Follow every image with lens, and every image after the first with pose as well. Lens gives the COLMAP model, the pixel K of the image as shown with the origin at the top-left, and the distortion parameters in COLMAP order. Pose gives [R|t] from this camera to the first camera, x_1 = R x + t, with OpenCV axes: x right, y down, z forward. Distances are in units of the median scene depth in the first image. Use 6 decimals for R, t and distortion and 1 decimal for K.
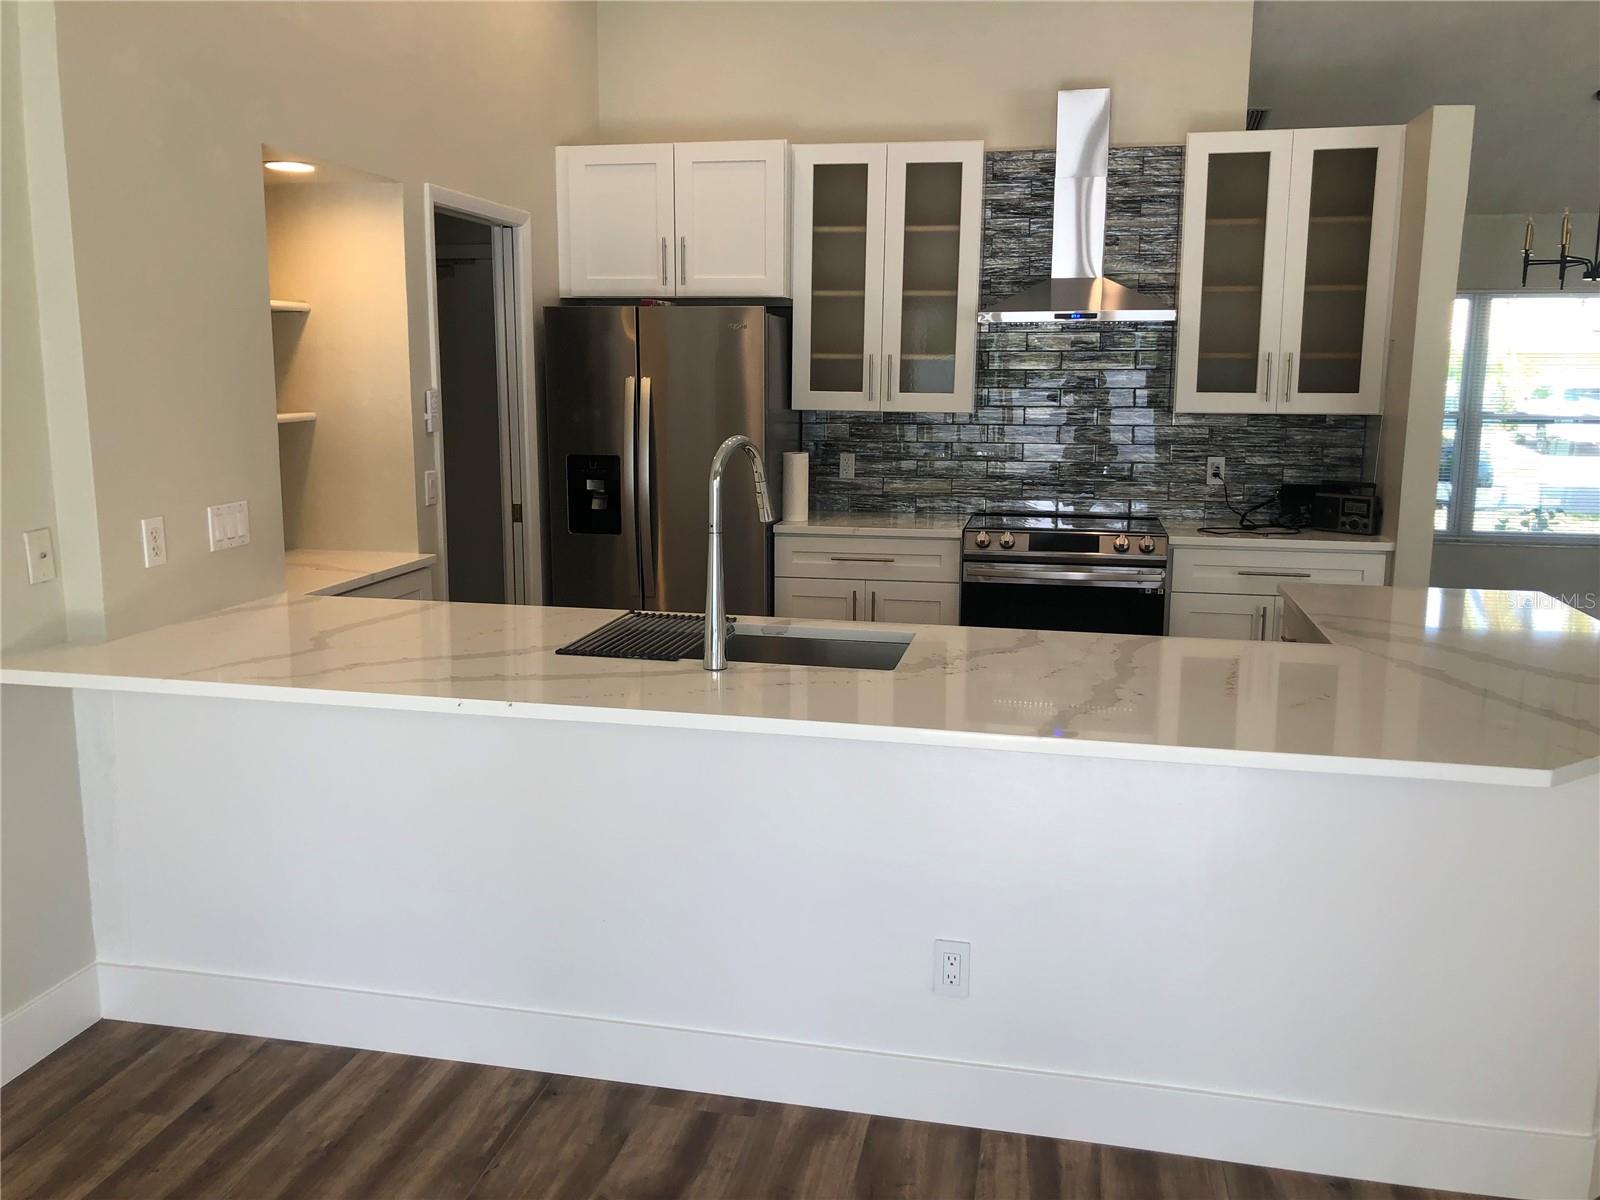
lens RADIAL K [[1322.9, 0, 797.1], [0, 1322.9, 603.2], [0, 0, 1]] dist [0.014873, -0.008117]
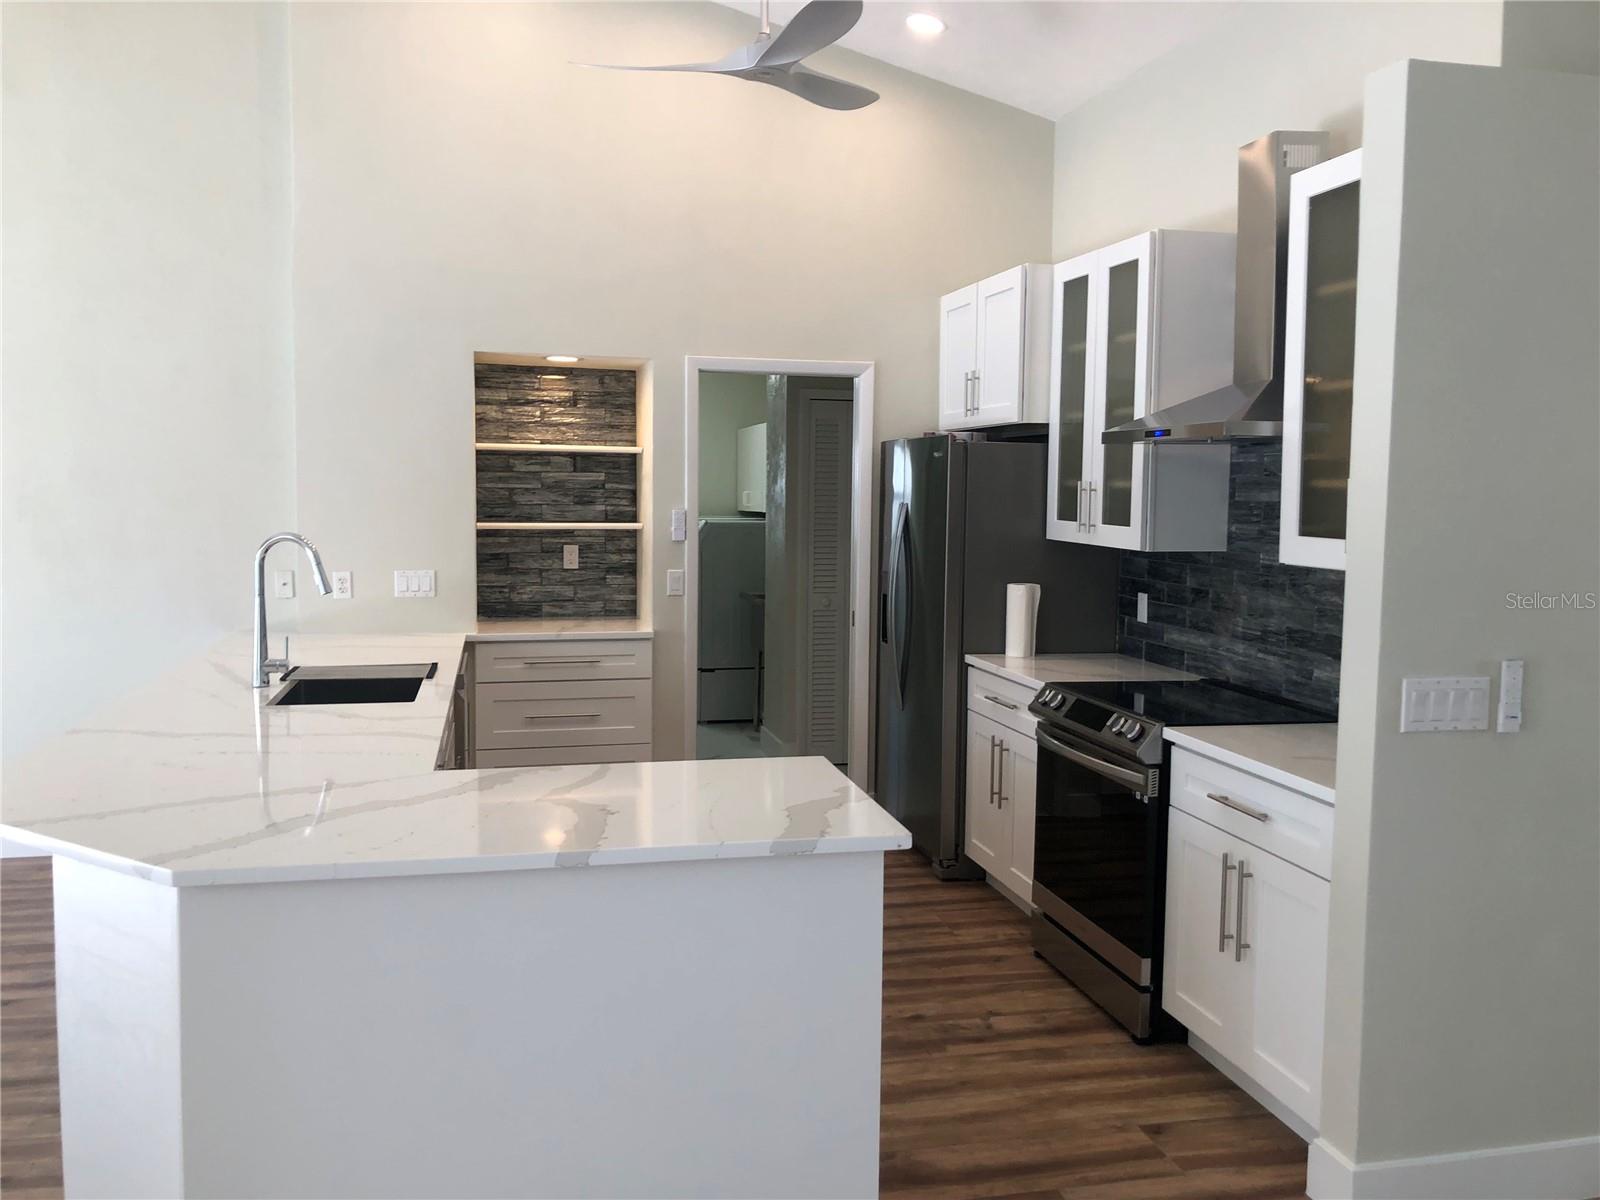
lens RADIAL K [[1322.9, 0, 791.8], [0, 1322.9, 609.9], [0, 0, 1]] dist [0.014873, -0.008117]
pose [[0.398606, 0.087946, -0.912896, 0.831013], [-0.169503, 0.985308, 0.020911, -0.091168], [0.901322, 0.146403, 0.407657, 0.486692]]
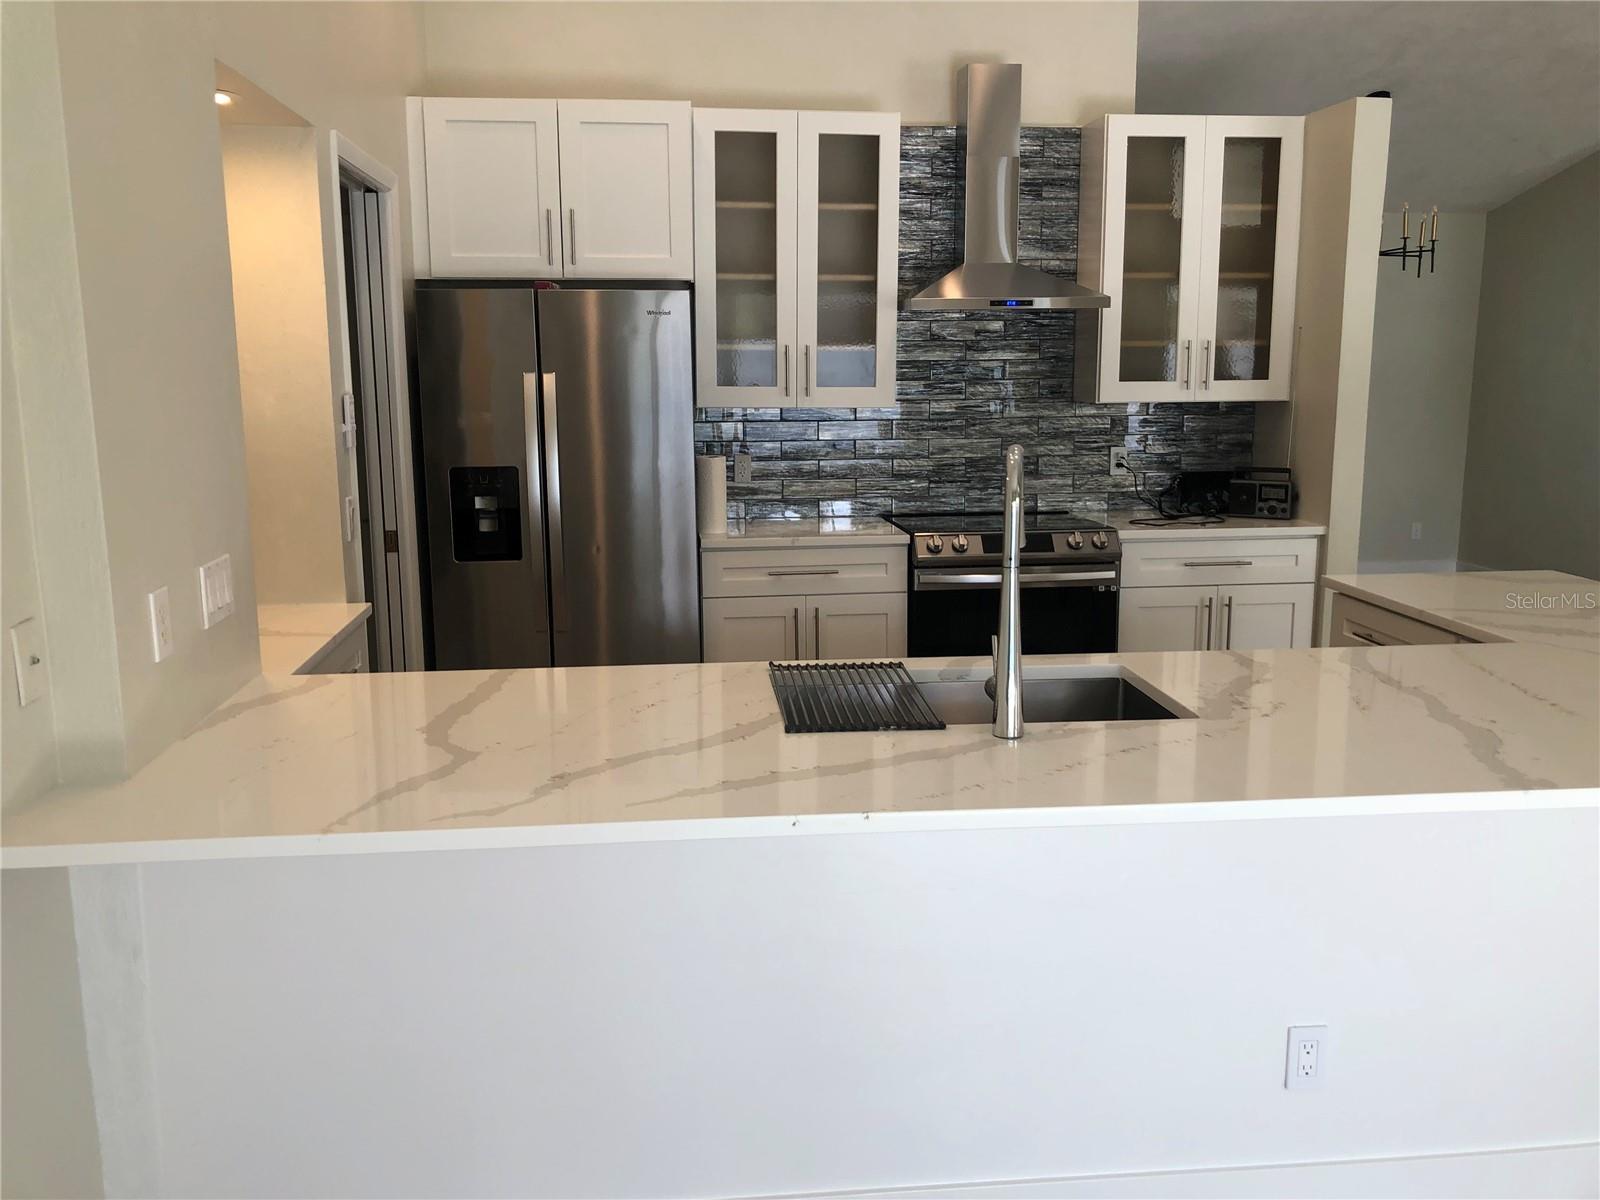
lens RADIAL K [[1322.9, 0, 809.6], [0, 1322.9, 593.6], [0, 0, 1]] dist [0.014873, -0.008117]
pose [[0.949316, -0.064884, 0.307555, -0.225508], [0.064807, 0.997843, 0.010474, -0.028348], [-0.307571, 0.009989, 0.951473, 0.143688]]
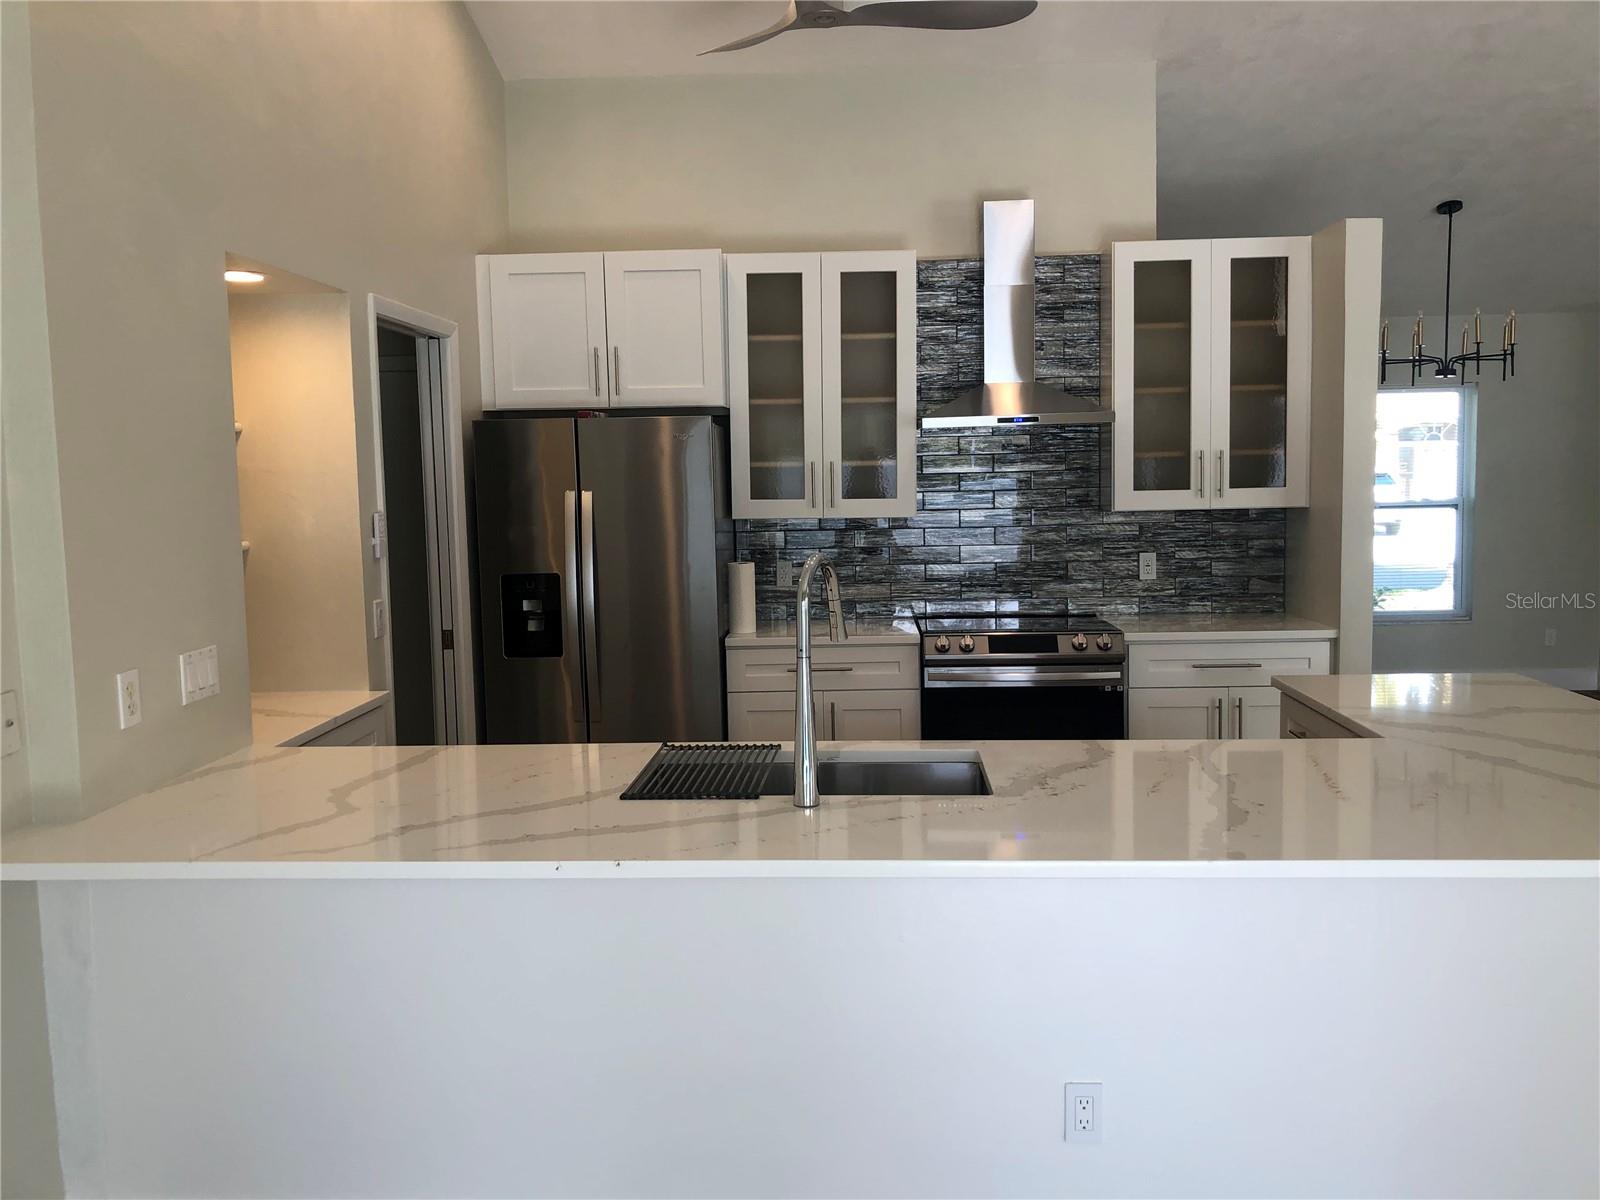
lens RADIAL K [[1322.9, 0, 816.1], [0, 1322.9, 598.3], [0, 0, 1]] dist [0.014873, -0.008117]
pose [[0.986498, -0.041275, 0.158488, -0.105353], [0.053664, 0.995761, -0.074704, -0.013557], [-0.154733, 0.082200, 0.984531, 0.040386]]
